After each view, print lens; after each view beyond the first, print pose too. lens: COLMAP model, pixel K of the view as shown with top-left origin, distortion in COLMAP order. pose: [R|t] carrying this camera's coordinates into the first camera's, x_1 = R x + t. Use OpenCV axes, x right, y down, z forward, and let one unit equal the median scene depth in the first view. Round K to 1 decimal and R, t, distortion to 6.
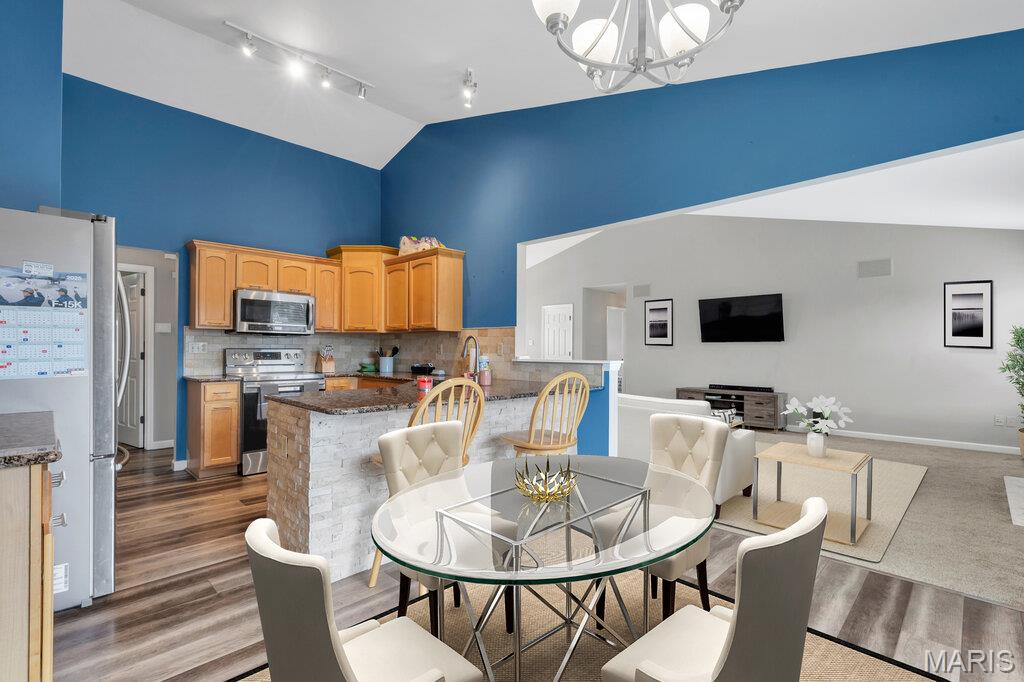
lens RADIAL K [[474.6, 0, 514.1], [0, 474.6, 344.9], [0, 0, 1]] dist [-0.011182, 0.000280]
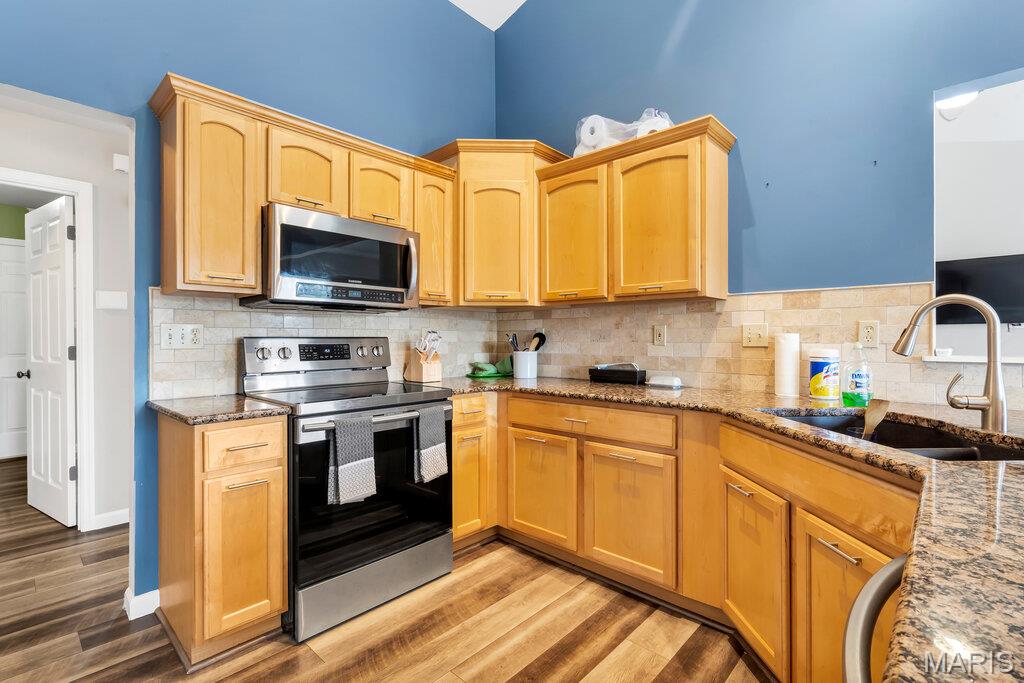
lens RADIAL K [[474.6, 0, 510.6], [0, 474.6, 336.6], [0, 0, 1]] dist [-0.011182, 0.000280]
pose [[0.999421, -0.006544, 0.033385, -0.347703], [0.006329, 0.999959, 0.006553, 0.005195], [-0.033426, -0.006337, 0.999421, 0.505472]]
